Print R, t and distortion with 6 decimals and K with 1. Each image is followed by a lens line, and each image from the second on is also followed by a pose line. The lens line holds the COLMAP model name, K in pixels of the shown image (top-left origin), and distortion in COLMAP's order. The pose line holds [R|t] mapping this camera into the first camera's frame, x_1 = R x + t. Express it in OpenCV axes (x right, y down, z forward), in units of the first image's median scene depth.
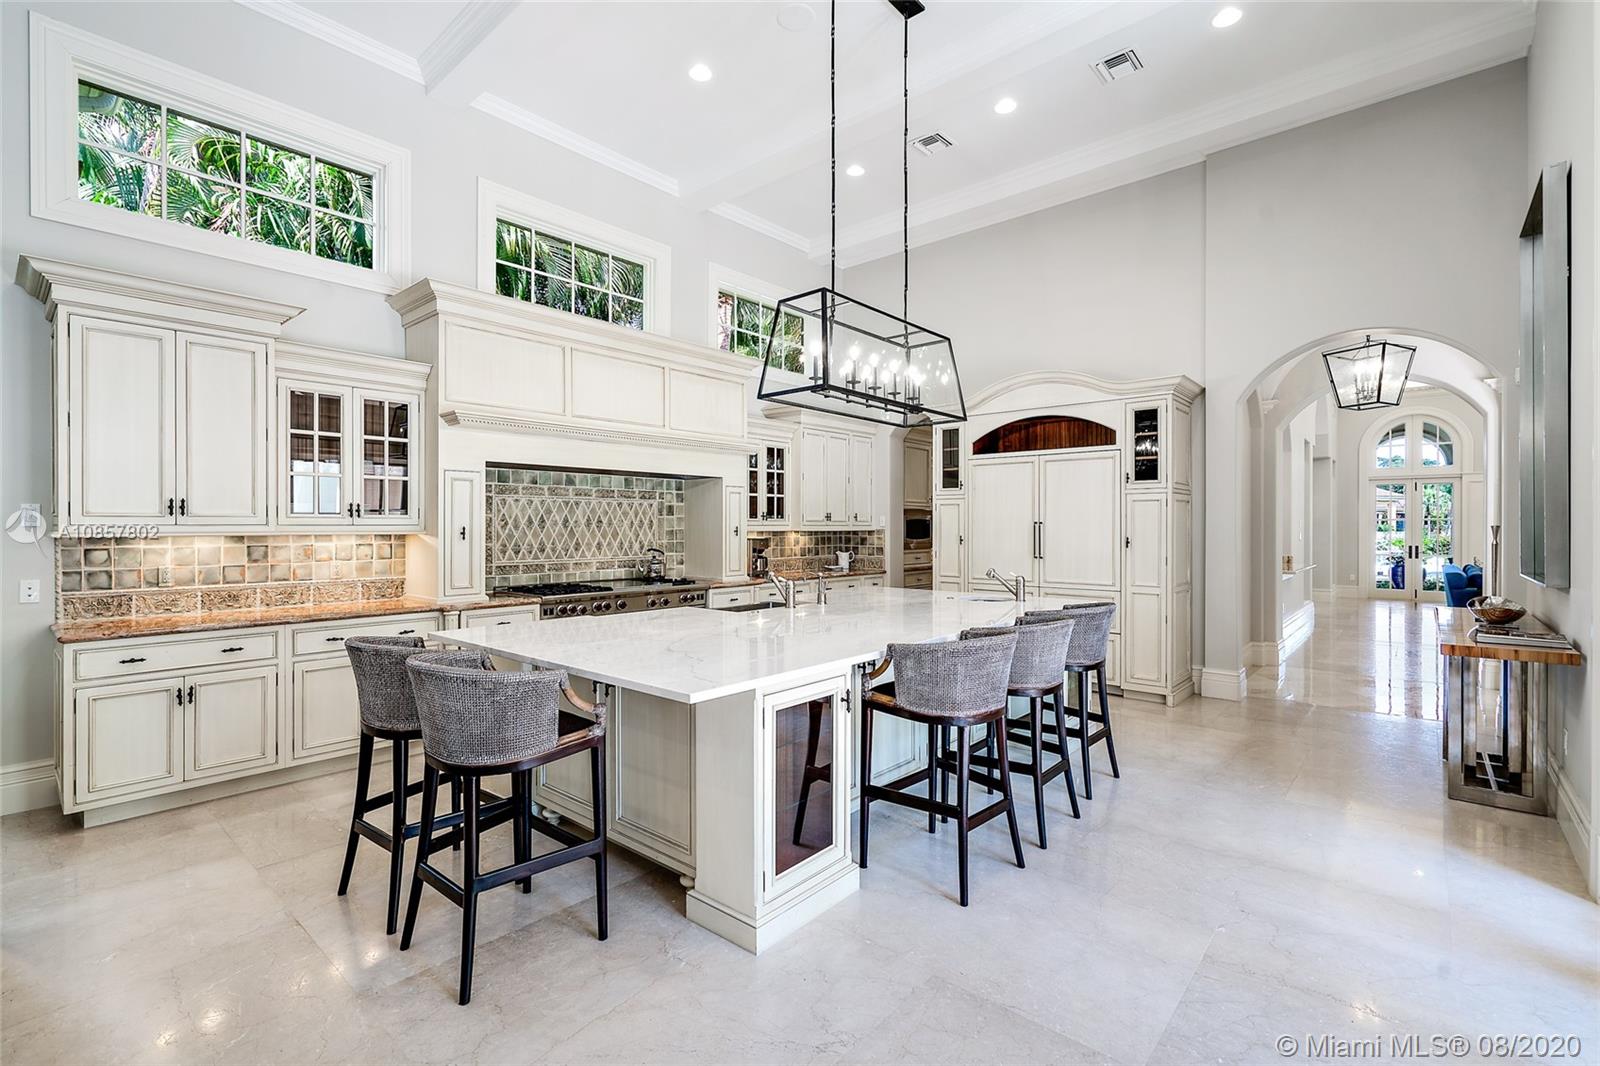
lens RADIAL K [[728.6, 0, 786.5], [0, 728.6, 529.1], [0, 0, 1]] dist [0.001786, 0.001920]
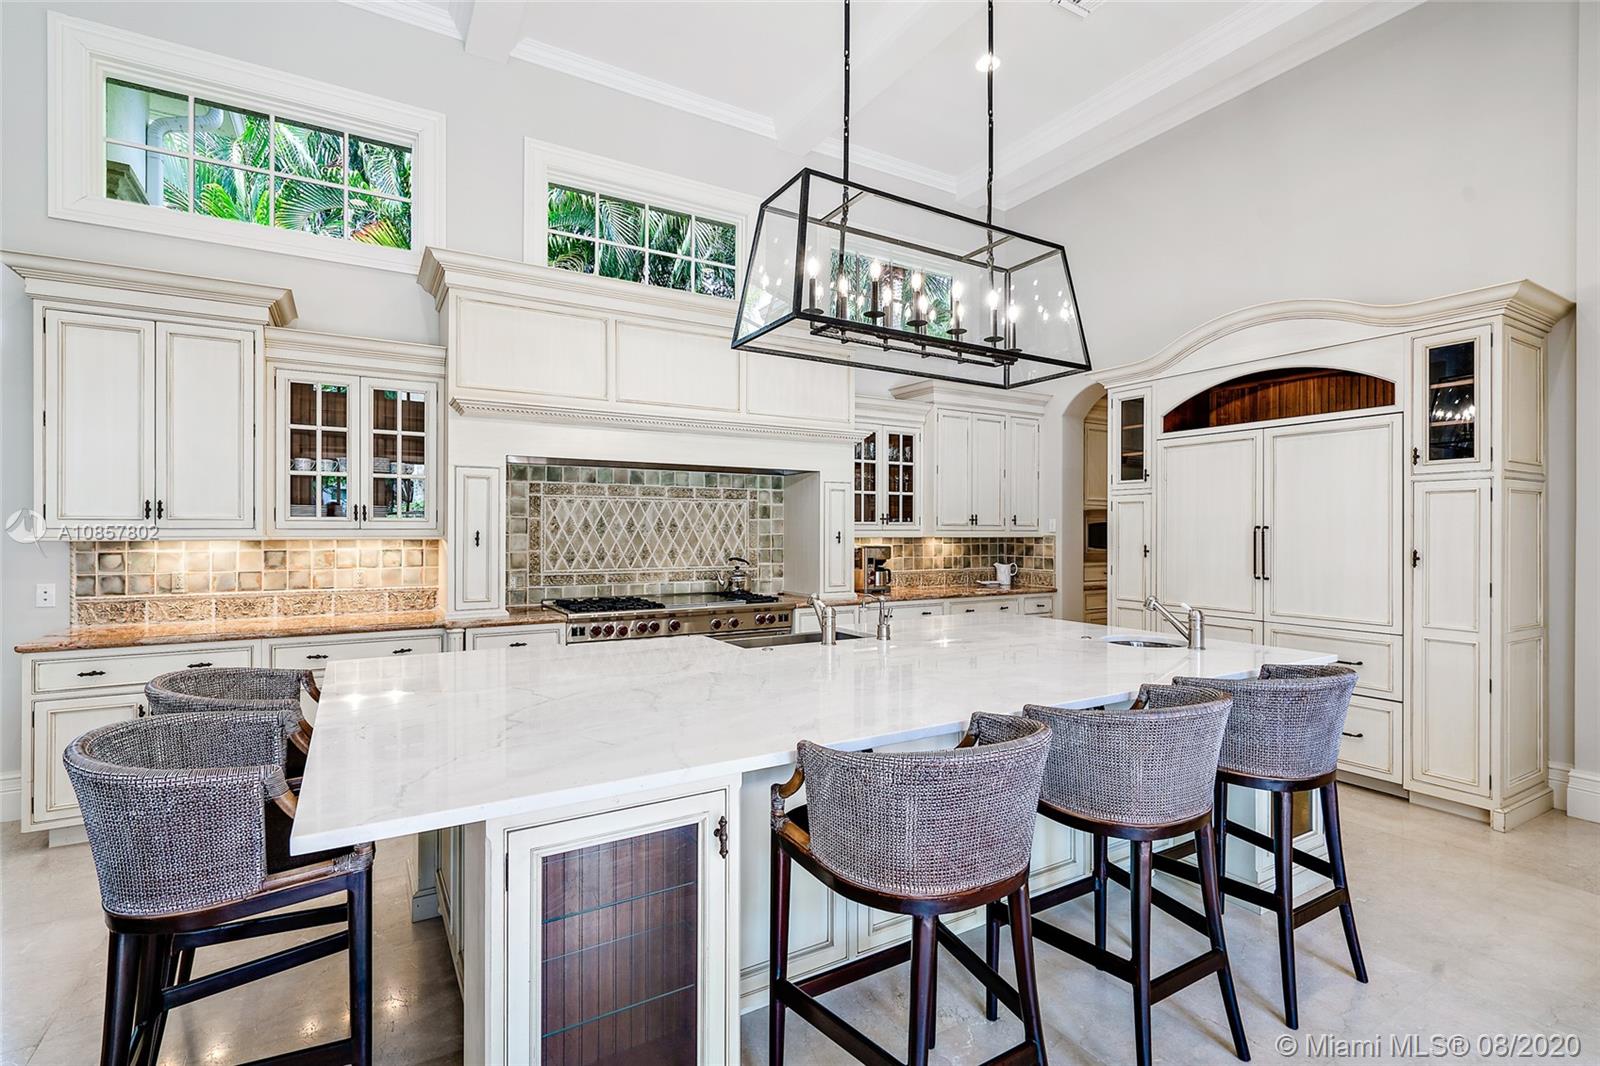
lens RADIAL K [[728.6, 0, 809.2], [0, 728.6, 530.6], [0, 0, 1]] dist [0.001786, 0.001920]
pose [[0.951903, 0.001675, -0.306395, 0.183831], [-0.003235, 0.999984, -0.004584, -0.001125], [0.306382, 0.005355, 0.951894, 0.269835]]
